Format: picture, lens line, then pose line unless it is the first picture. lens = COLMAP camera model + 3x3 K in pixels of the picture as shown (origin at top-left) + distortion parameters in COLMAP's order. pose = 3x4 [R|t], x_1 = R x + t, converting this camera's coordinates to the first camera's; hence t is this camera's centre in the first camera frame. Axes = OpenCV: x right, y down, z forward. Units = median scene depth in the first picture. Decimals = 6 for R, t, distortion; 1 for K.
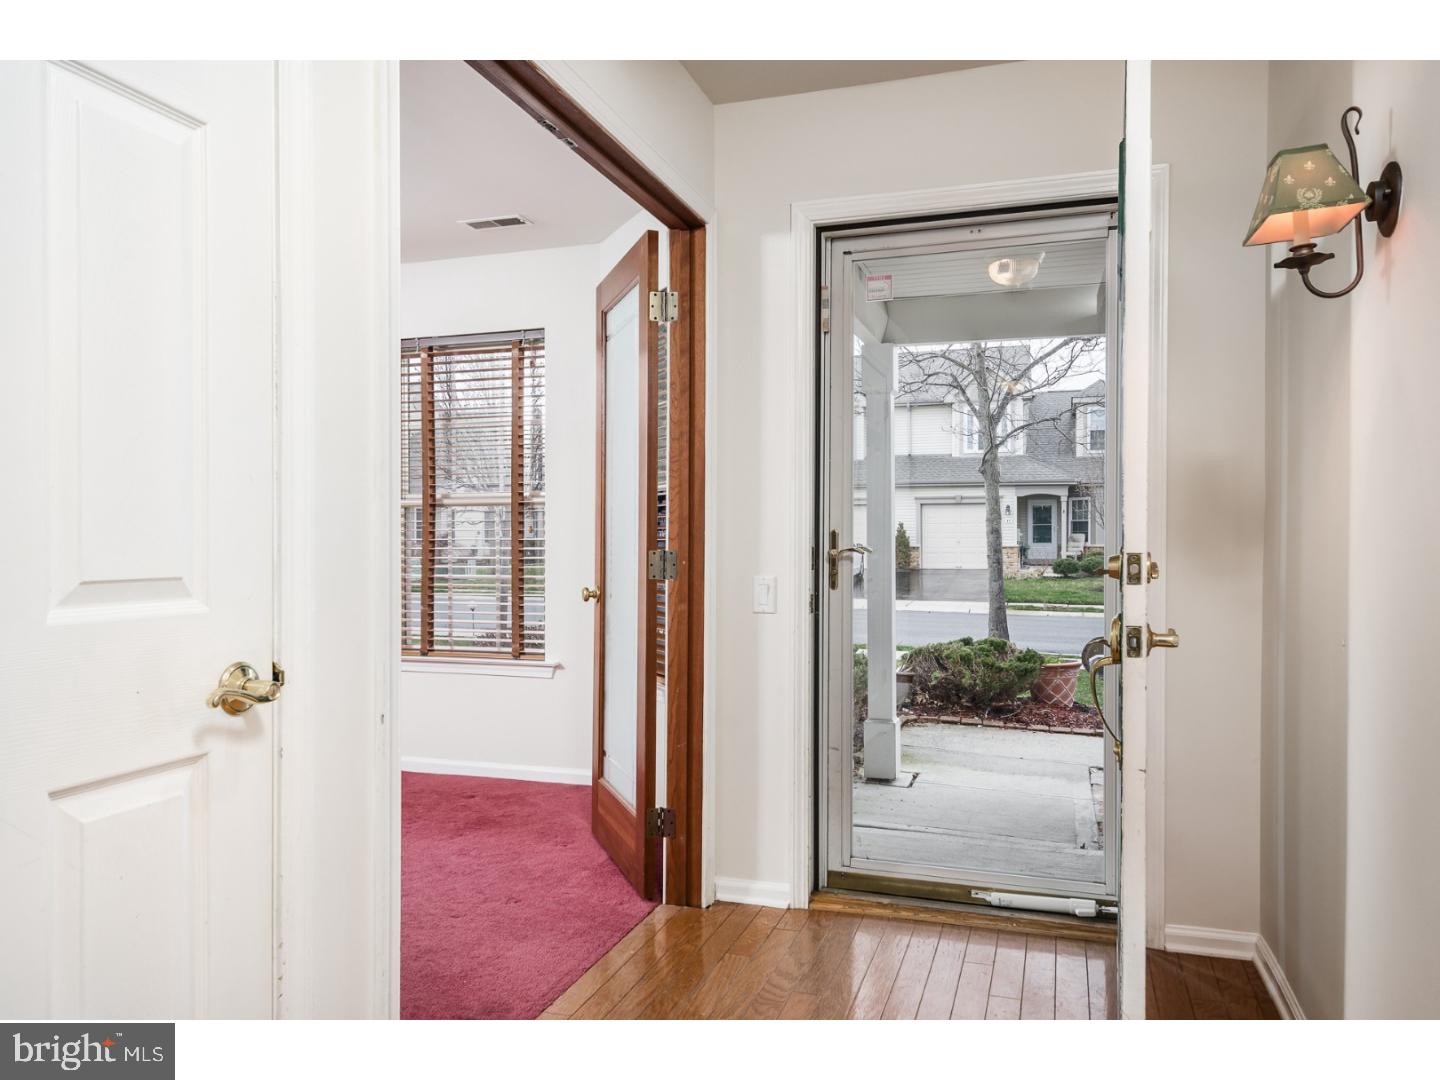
lens RADIAL K [[1035.5, 0, 720.0], [0, 1035.5, 540.0], [0, 0, 1]] dist [0.001017, 0.000076]
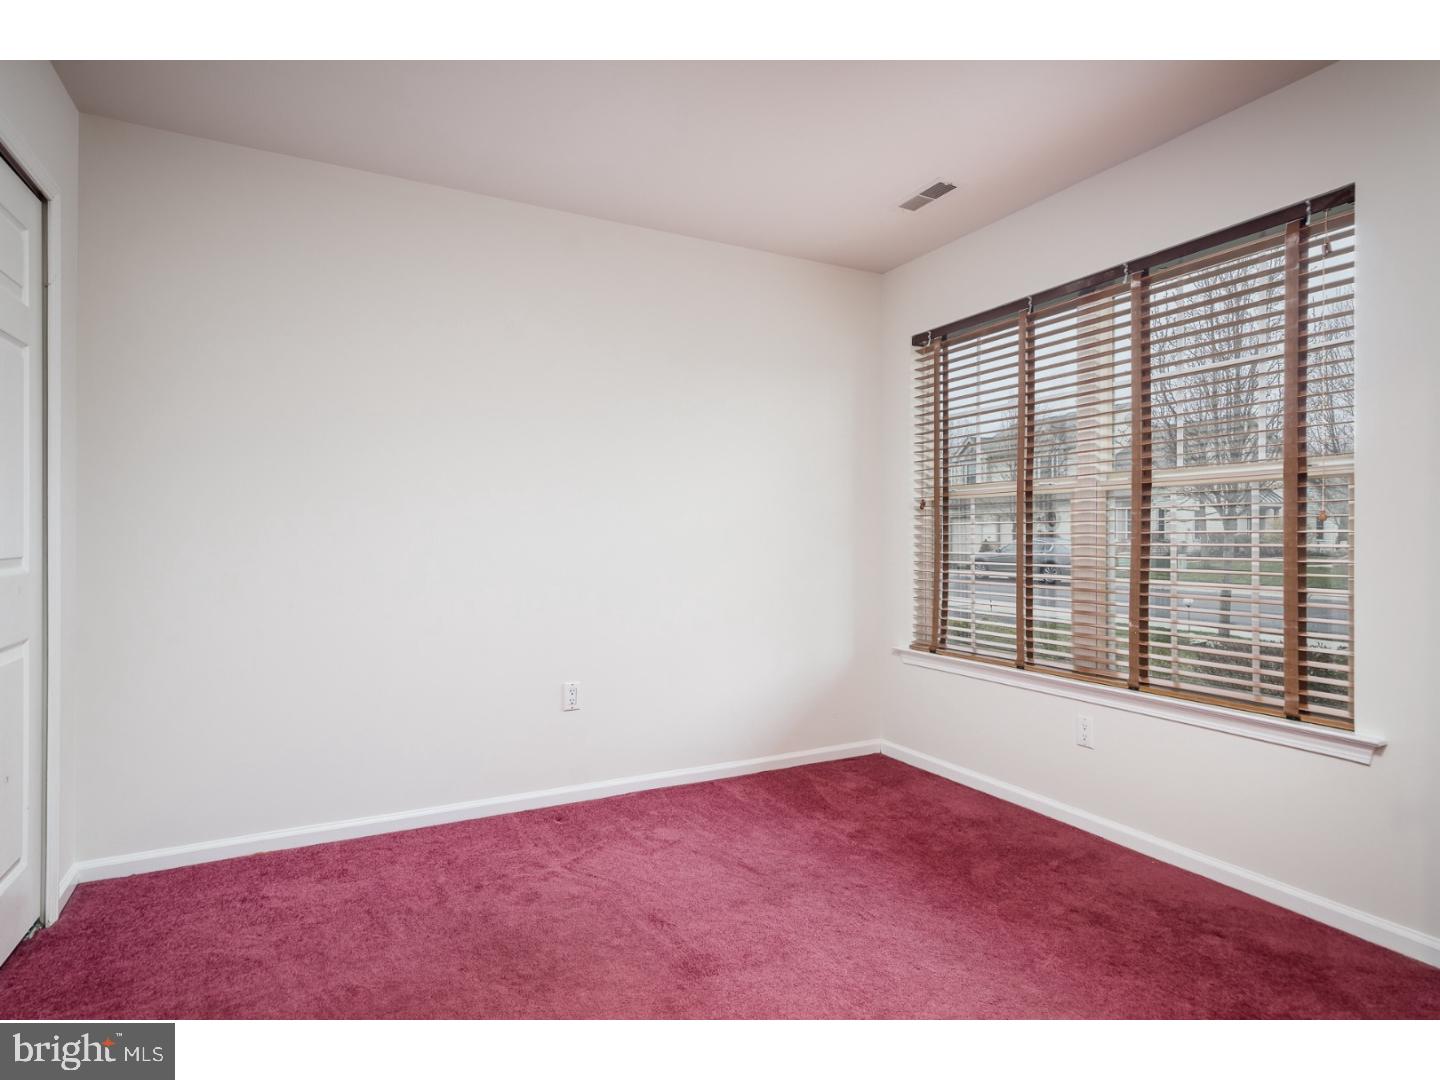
lens RADIAL K [[767.2, 0, 720.0], [0, 767.2, 540.0], [0, 0, 1]] dist [0.015029, -0.000345]
pose [[0.713759, 0.003035, -0.700384, -0.112575], [-0.001544, 0.999995, 0.002760, 0.003563], [0.700389, -0.000889, 0.713761, 0.404605]]
